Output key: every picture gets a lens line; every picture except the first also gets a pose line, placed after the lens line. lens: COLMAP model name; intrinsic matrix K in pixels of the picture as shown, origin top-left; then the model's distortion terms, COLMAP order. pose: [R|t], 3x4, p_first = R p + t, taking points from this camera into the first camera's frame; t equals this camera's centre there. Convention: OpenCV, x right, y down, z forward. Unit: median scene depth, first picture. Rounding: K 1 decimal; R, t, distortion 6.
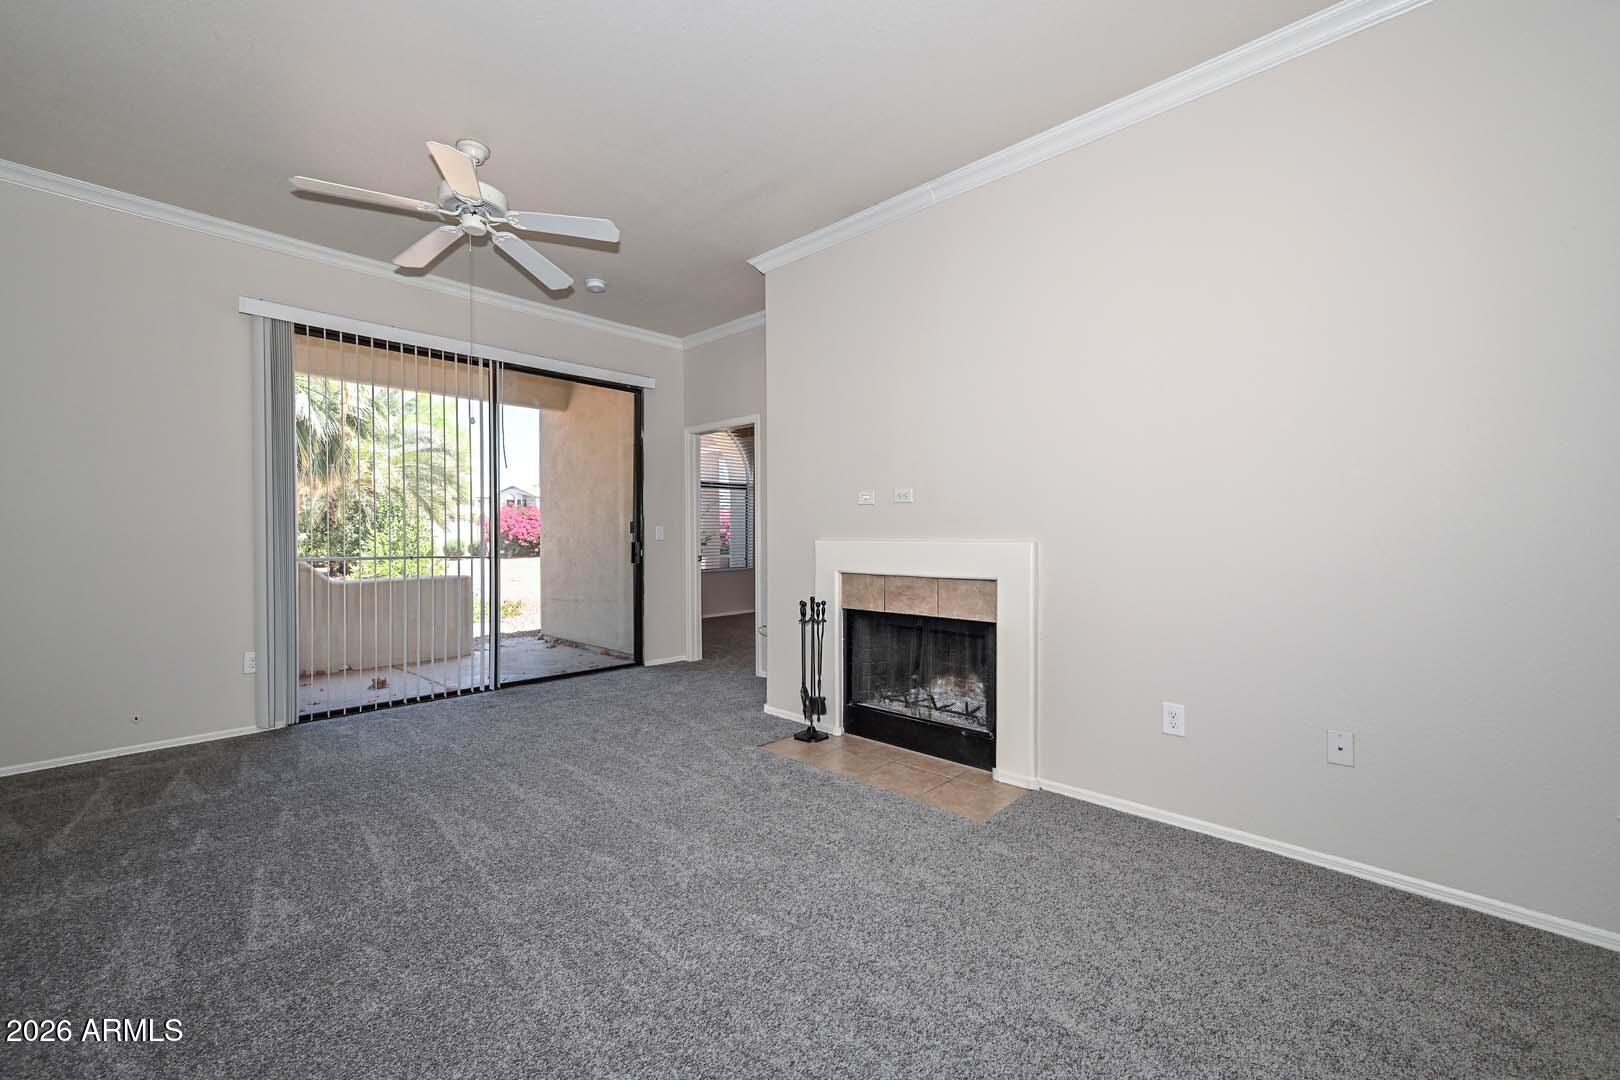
lens RADIAL K [[660.0, 0, 805.3], [0, 660.0, 540.6], [0, 0, 1]] dist [0.001174, 0.000147]
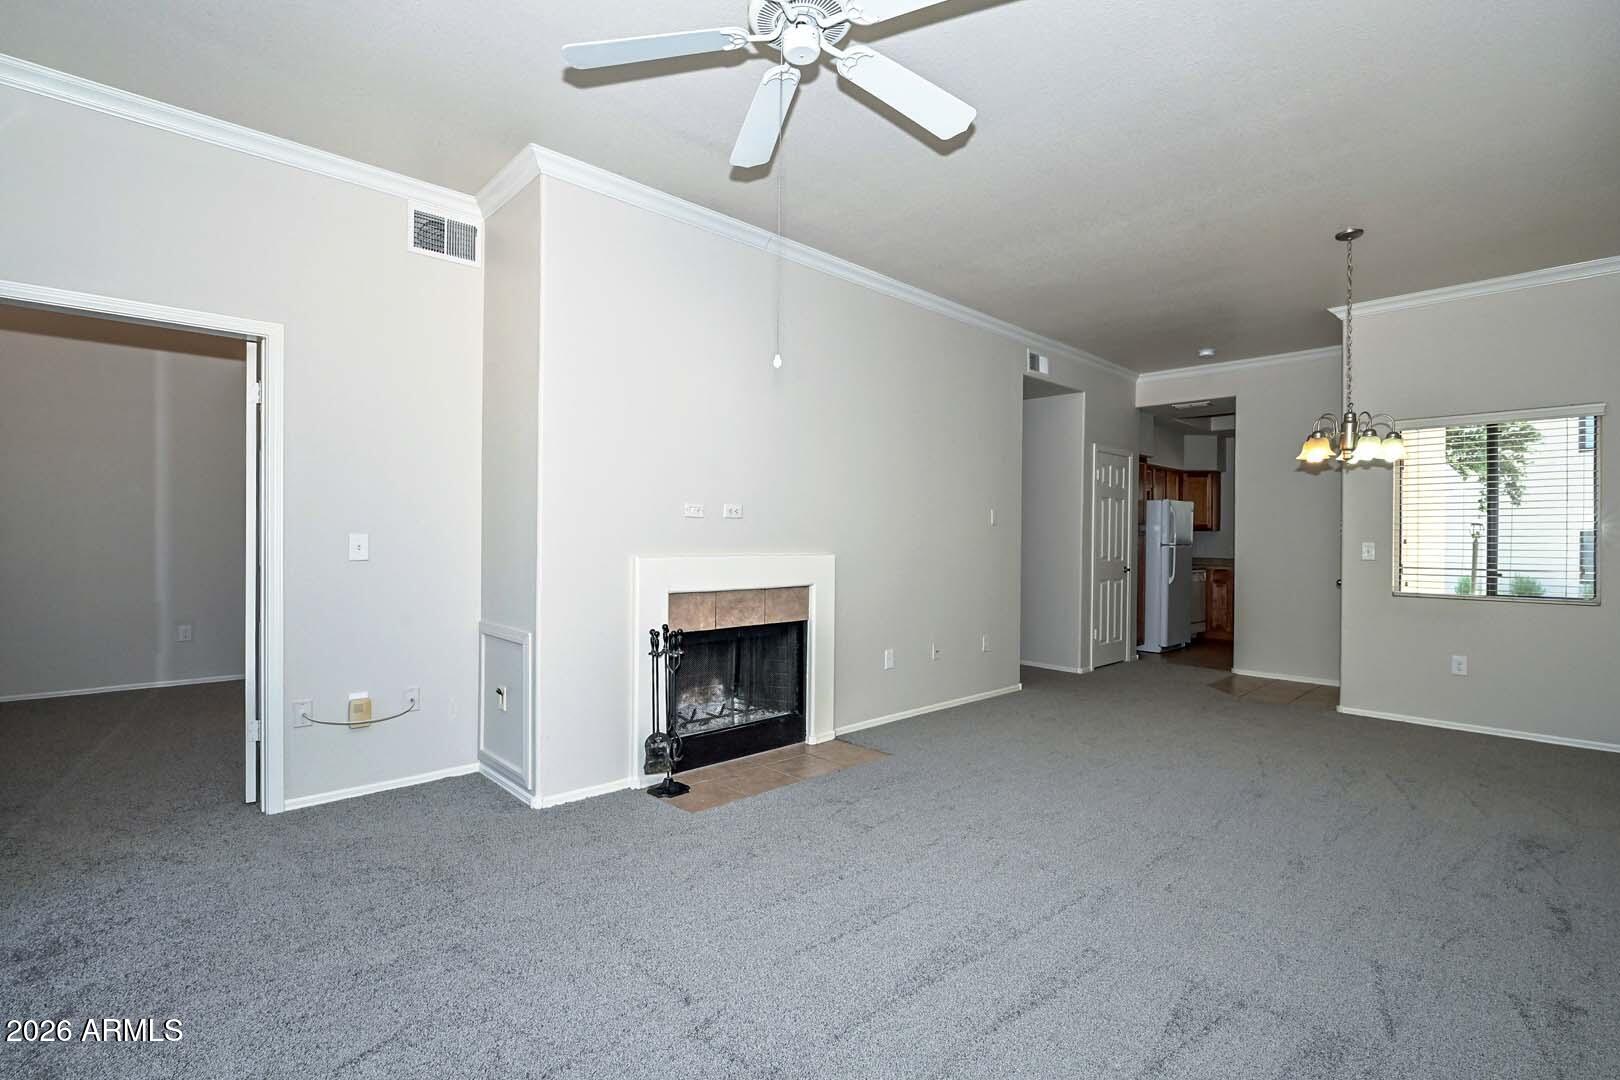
lens RADIAL K [[733.6, 0, 812.3], [0, 733.6, 541.5], [0, 0, 1]] dist [0.000068, 0.000020]
pose [[0.051042, 0.003689, 0.998690, -0.965373], [0.001495, 0.999992, -0.003770, -0.016799], [-0.998695, 0.001686, 0.051036, 0.810315]]
